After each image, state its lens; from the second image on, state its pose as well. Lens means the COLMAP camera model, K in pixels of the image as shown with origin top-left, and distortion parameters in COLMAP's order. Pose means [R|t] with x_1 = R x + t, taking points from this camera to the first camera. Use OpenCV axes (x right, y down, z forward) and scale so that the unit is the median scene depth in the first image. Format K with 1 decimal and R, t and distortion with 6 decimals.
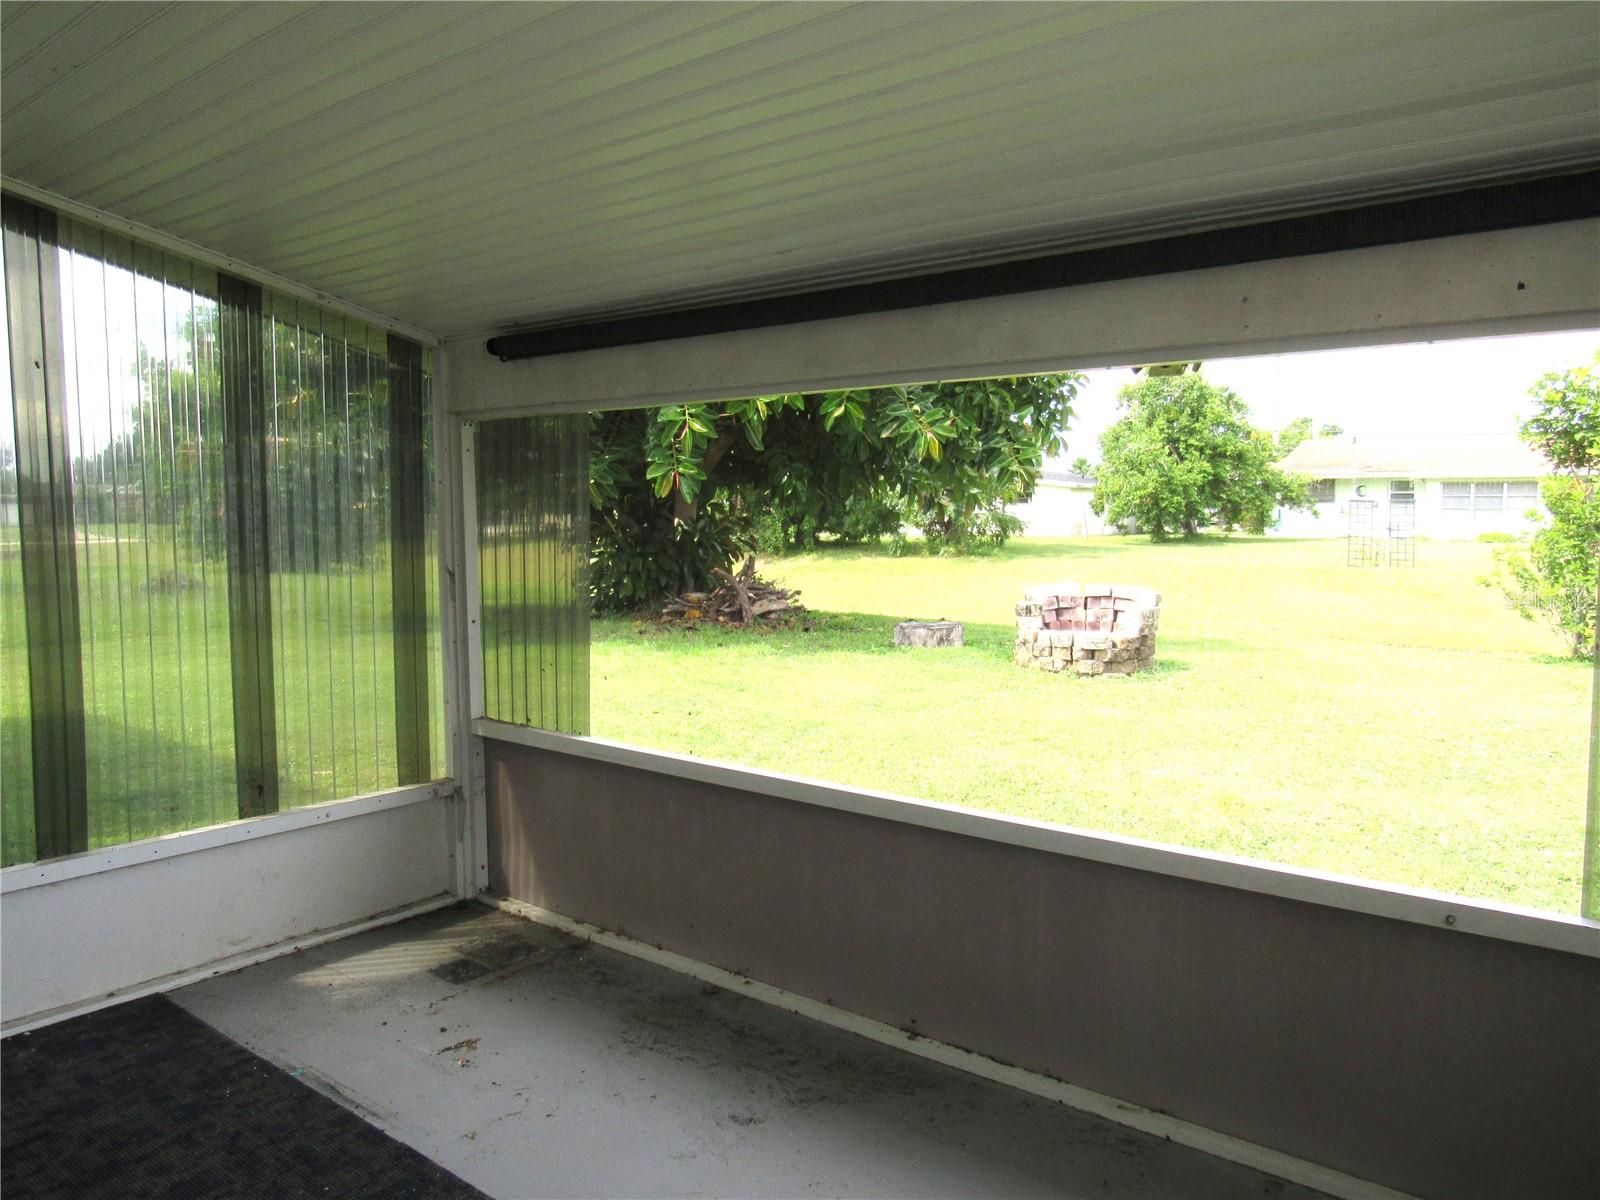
lens RADIAL K [[1140.6, 0, 801.0], [0, 1140.6, 601.0], [0, 0, 1]] dist [-0.036172, 0.015843]
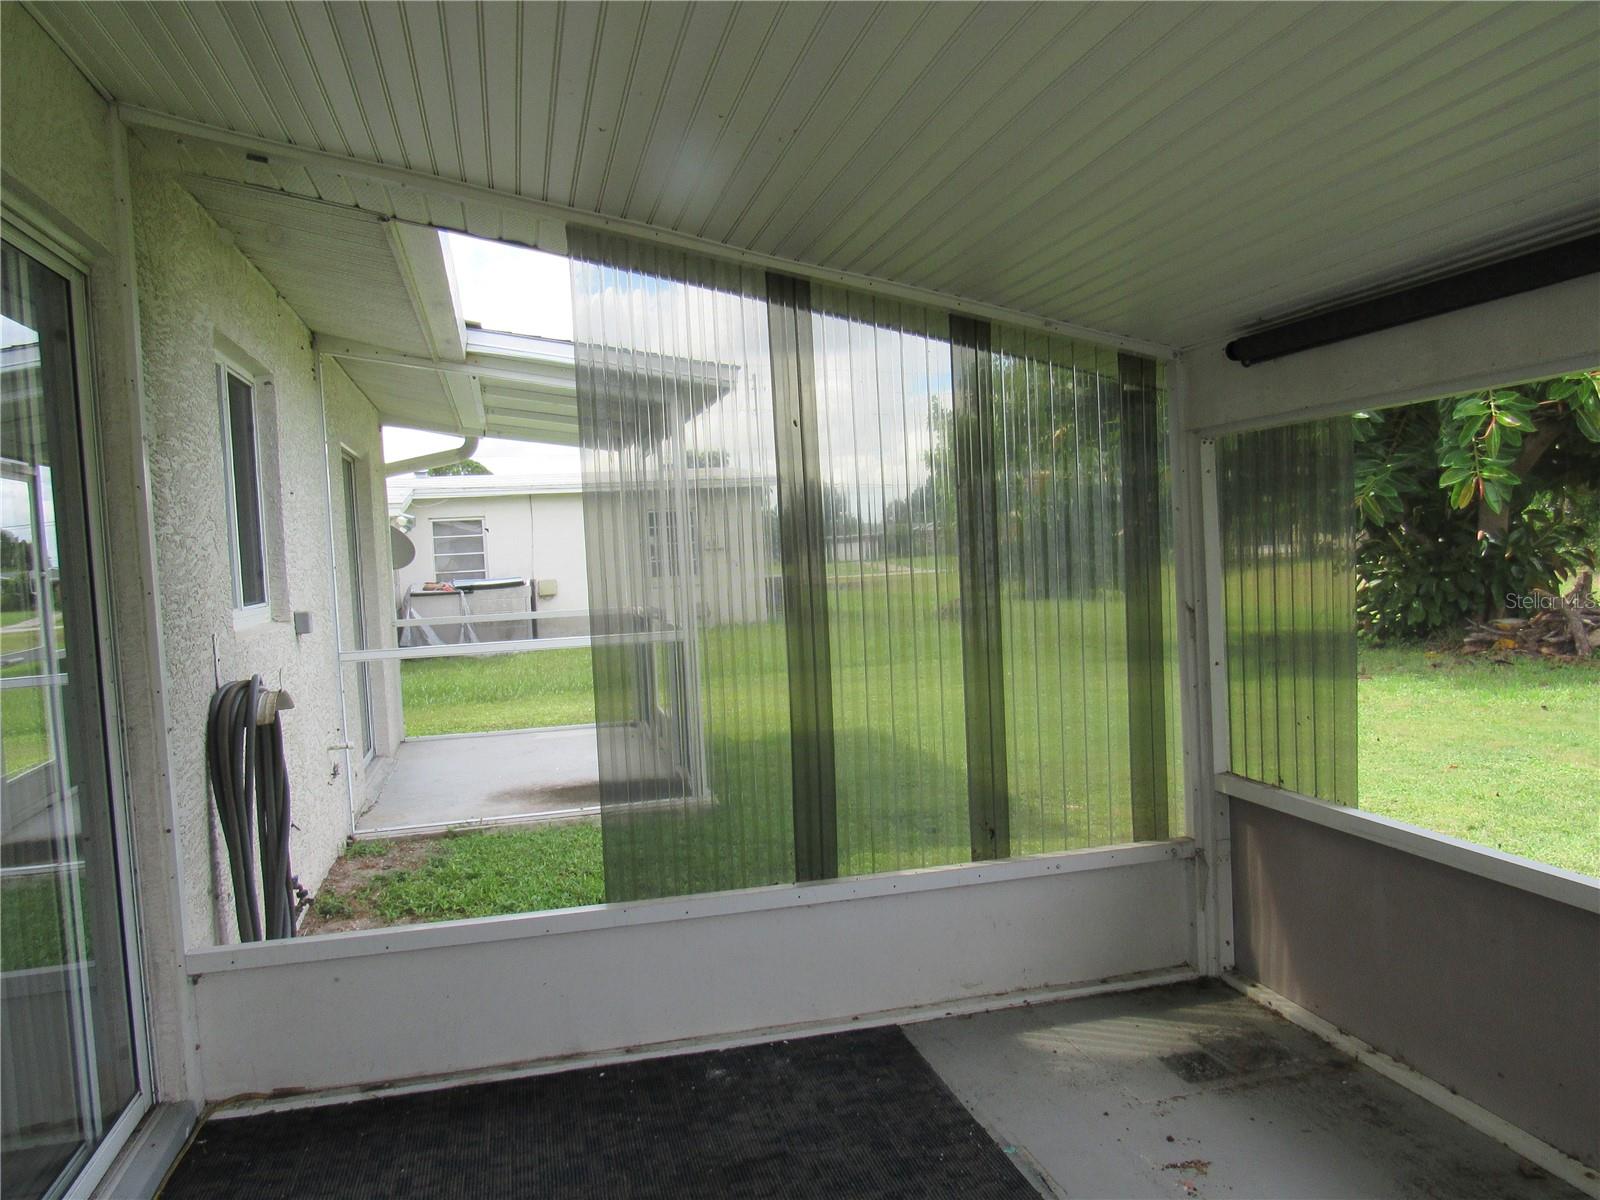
lens RADIAL K [[1140.6, 0, 801.0], [0, 1140.6, 601.0], [0, 0, 1]] dist [-0.036172, 0.015843]
pose [[0.794279, -0.010784, -0.607457, -0.007706], [-0.001284, 0.999810, -0.019428, -0.013513], [0.607551, 0.016212, 0.794115, 0.102479]]
